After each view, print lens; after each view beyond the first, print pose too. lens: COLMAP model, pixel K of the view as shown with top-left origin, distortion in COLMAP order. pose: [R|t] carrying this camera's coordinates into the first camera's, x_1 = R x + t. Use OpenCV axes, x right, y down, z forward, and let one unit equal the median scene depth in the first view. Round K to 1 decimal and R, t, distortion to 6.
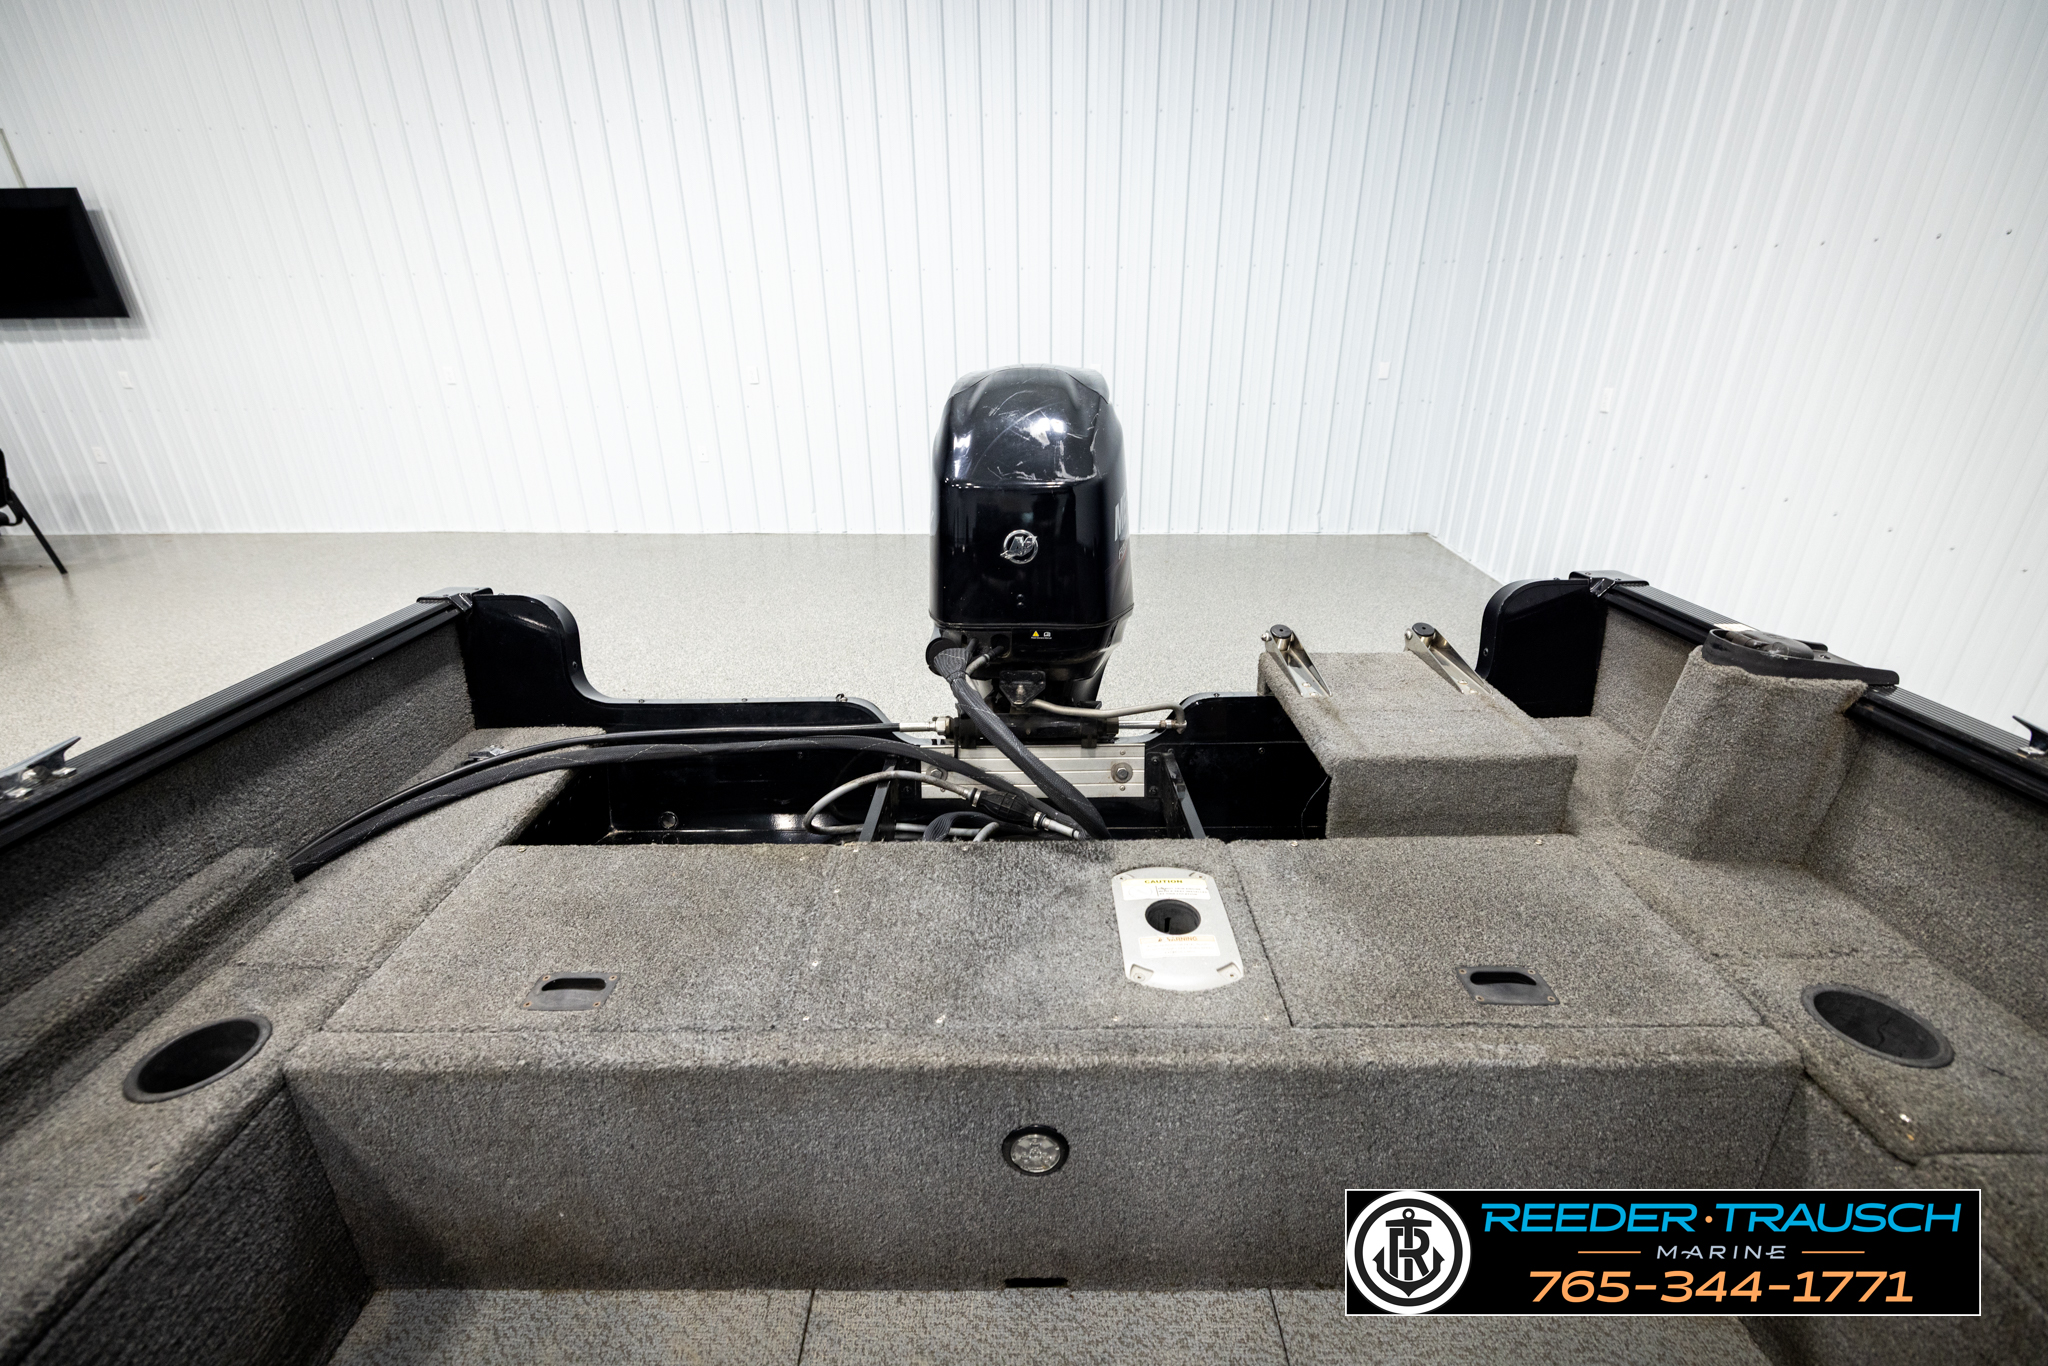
lens RADIAL K [[859.3, 0, 1012.5], [0, 859.3, 672.4], [0, 0, 1]] dist [0.002351, -0.000282]
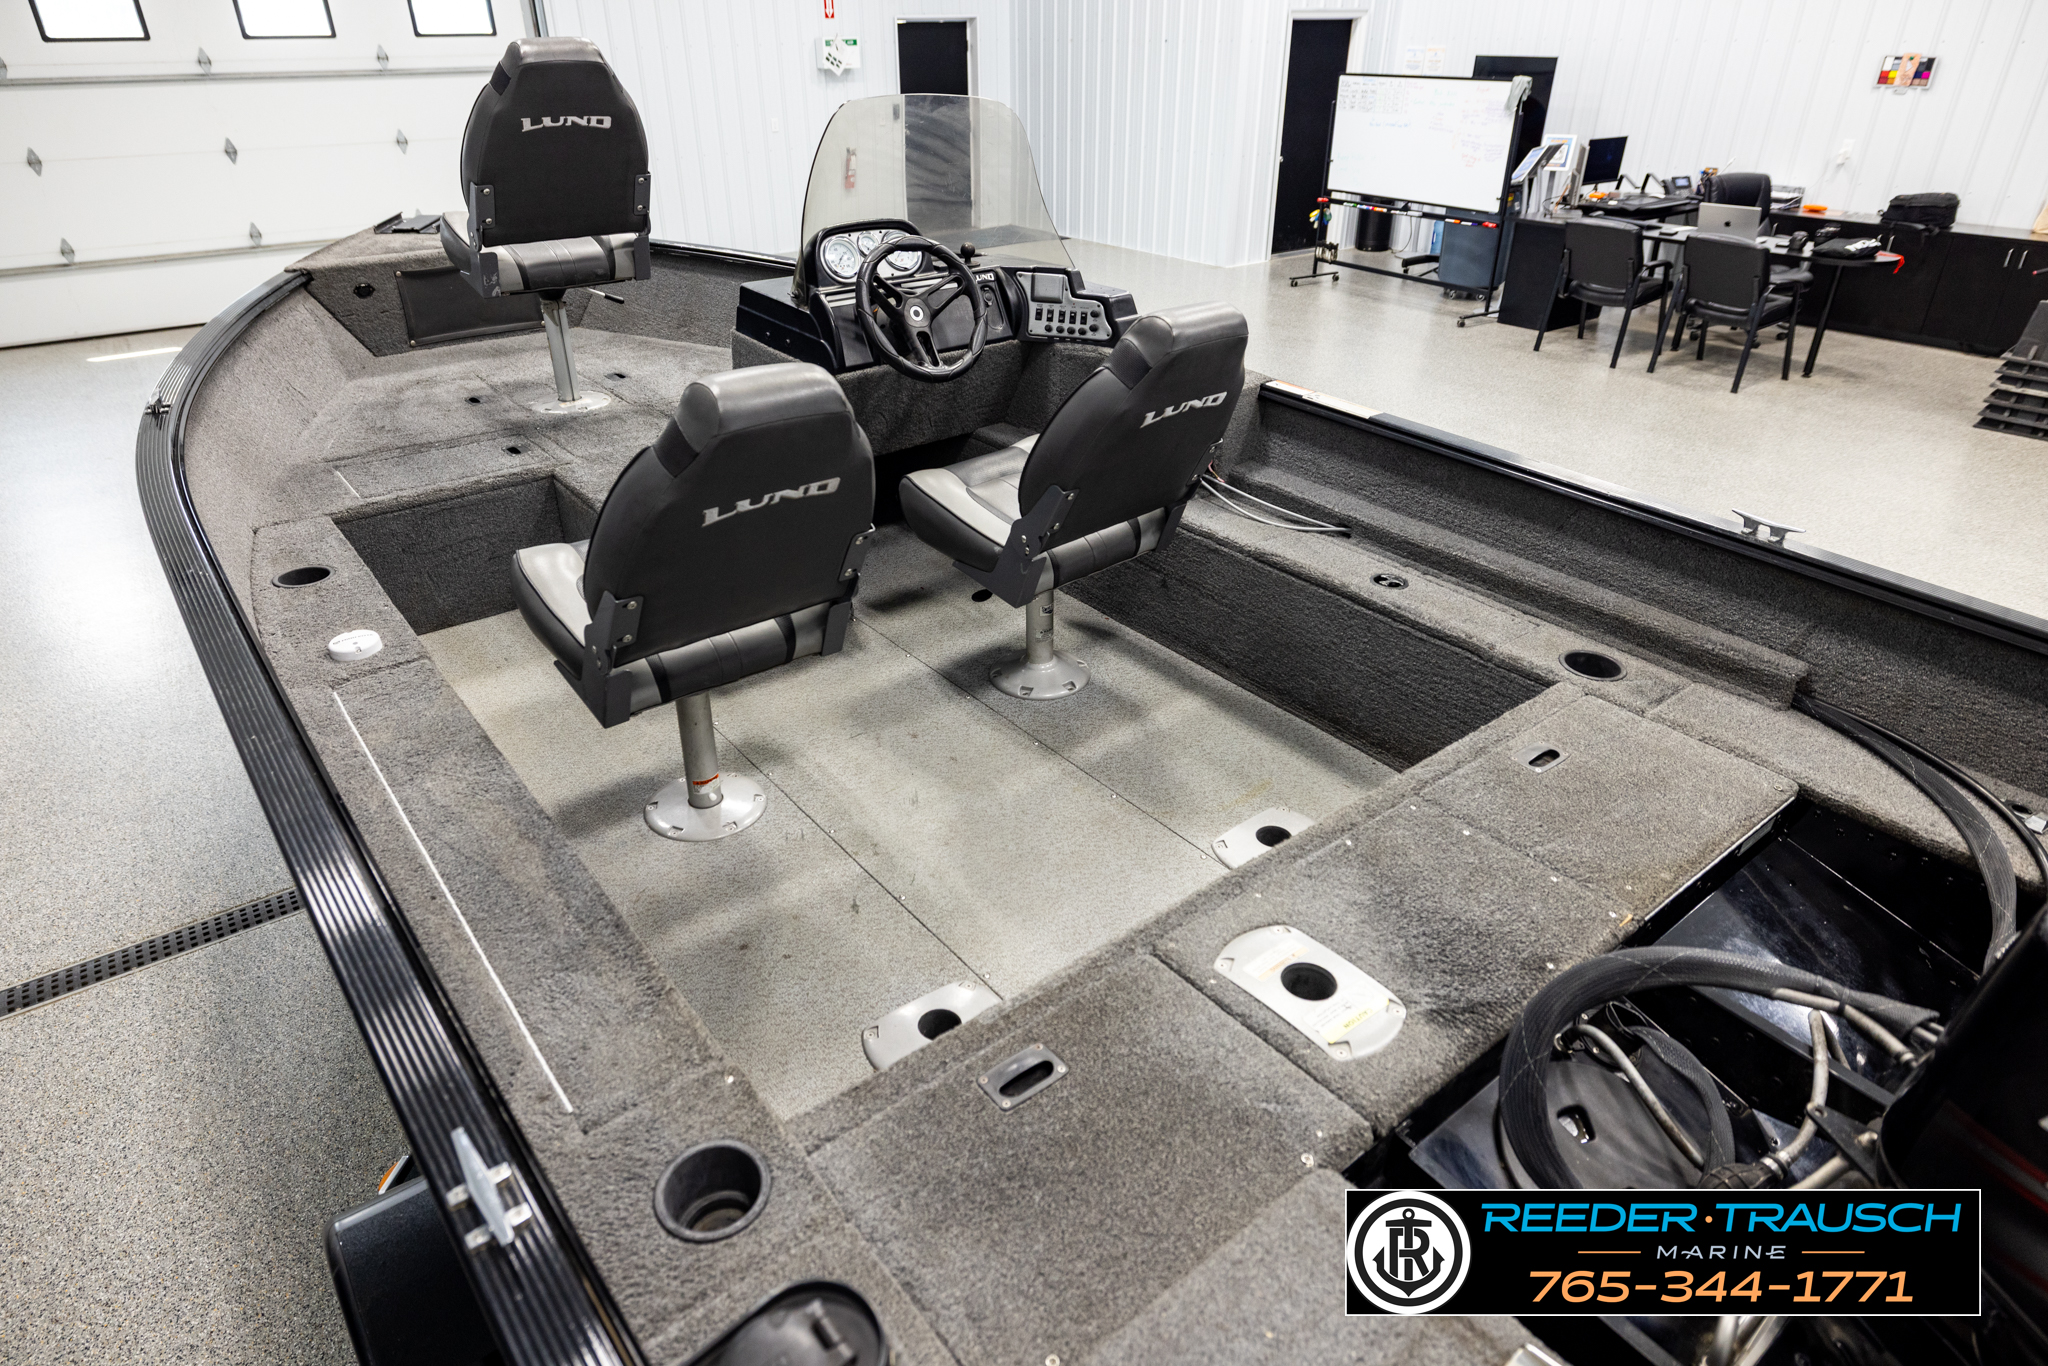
lens RADIAL K [[1169.8, 0, 1013.0], [0, 1169.8, 678.1], [0, 0, 1]] dist [-0.011588, 0.003847]
pose [[-0.780991, 0.321385, -0.535504, 0.690369], [-0.238026, 0.639550, 0.730971, -0.544491], [0.577405, 0.698346, -0.422985, 0.741008]]
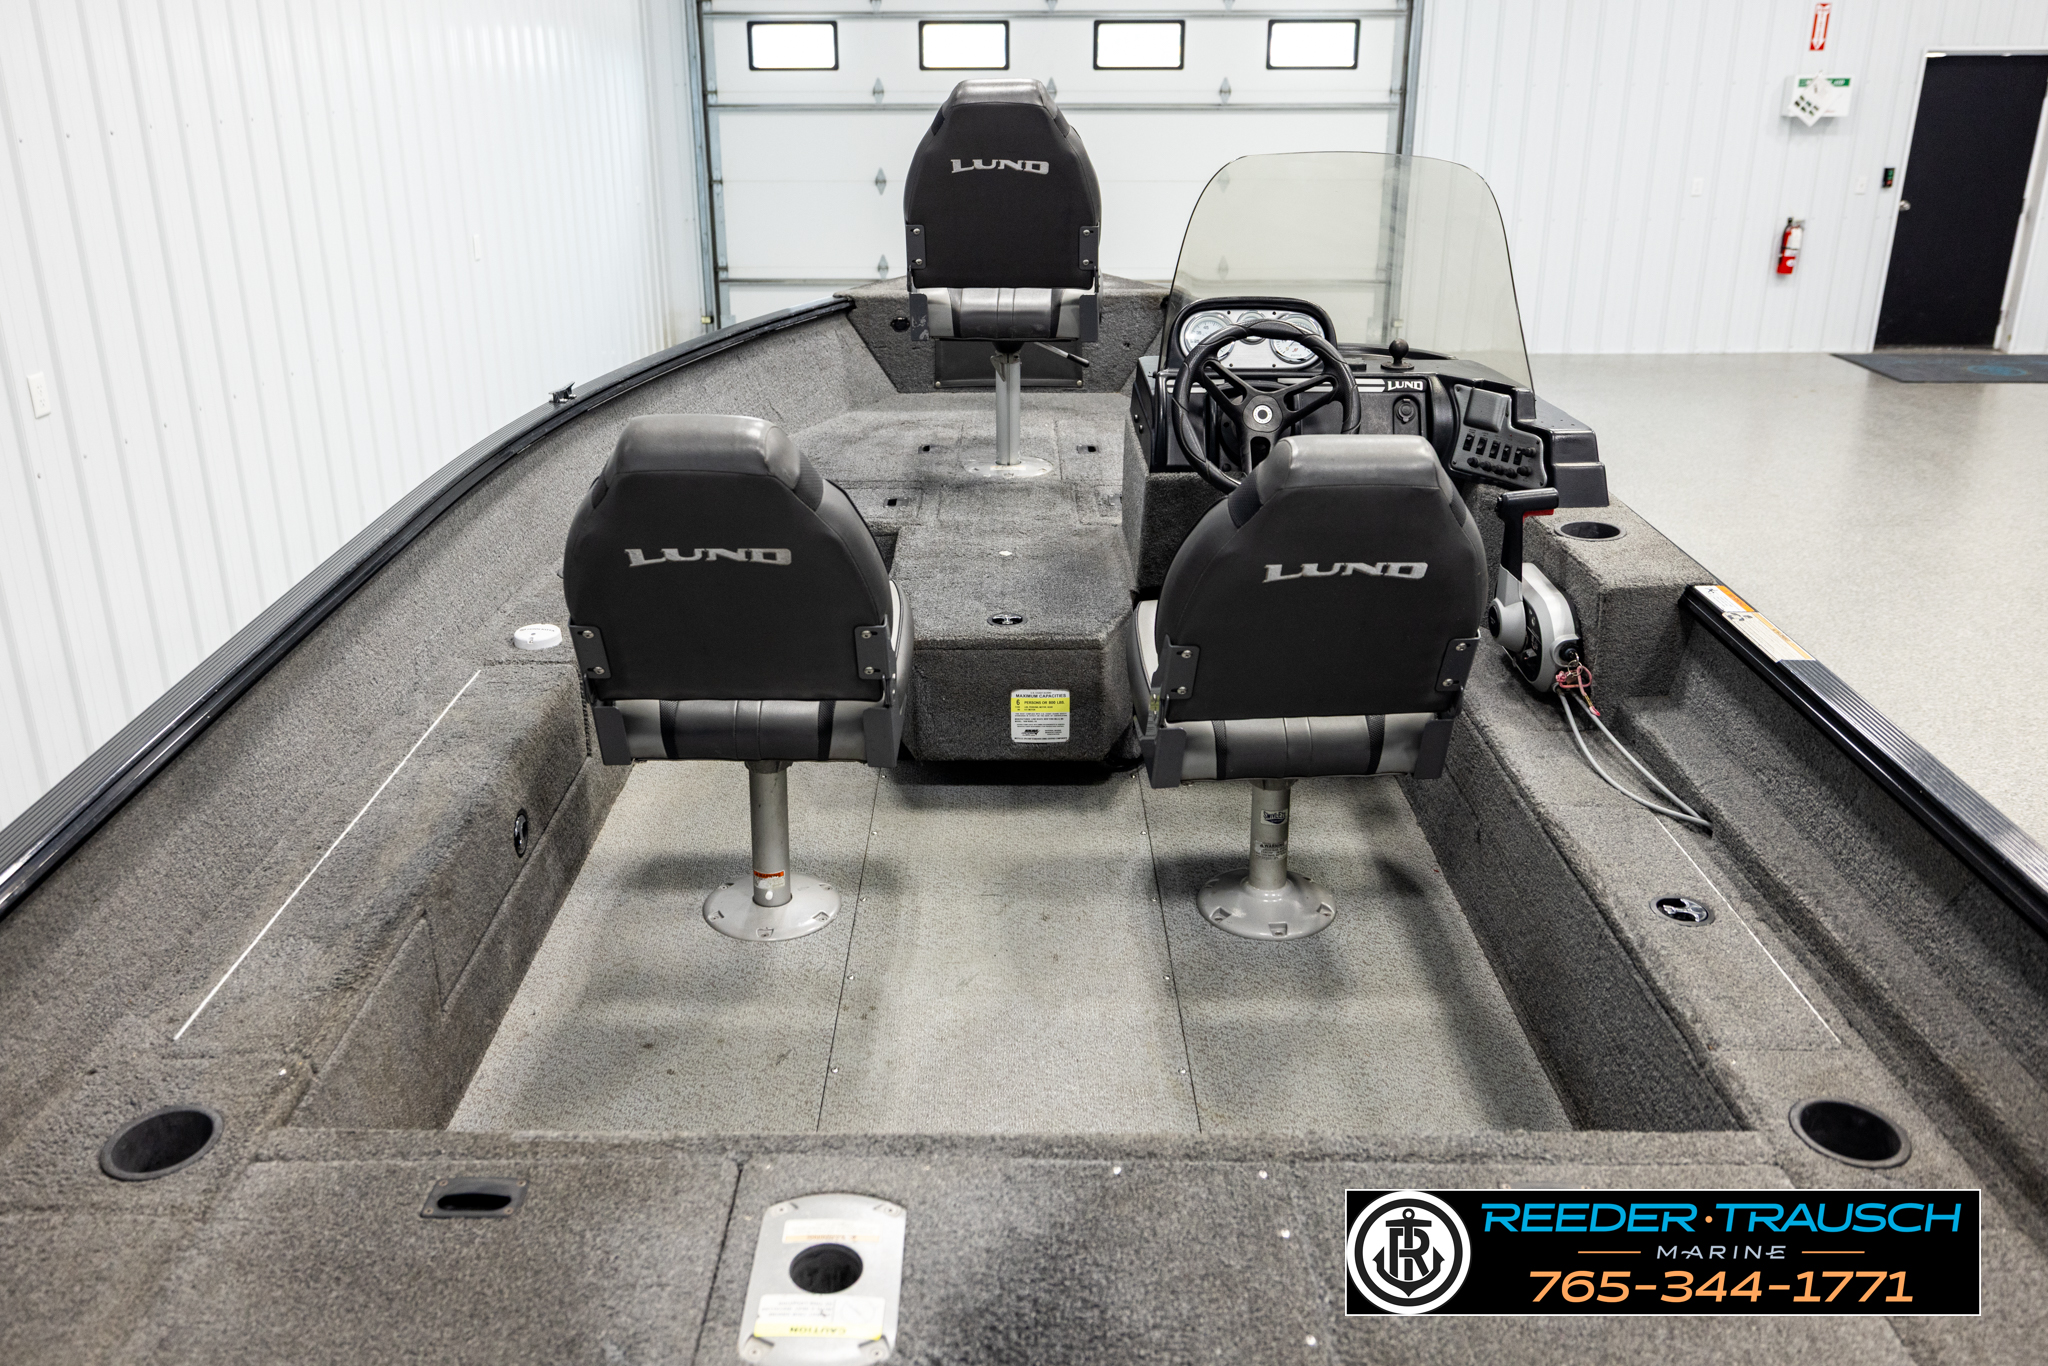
lens RADIAL K [[1591.4, 0, 1002.0], [0, 1591.4, 656.7], [0, 0, 1]] dist [-0.002619, -0.000408]
pose [[-0.999842, 0.017785, 0.000471, 0.016432], [0.013012, 0.712937, 0.701107, -0.688661], [0.012134, 0.701002, -0.713056, 1.057525]]
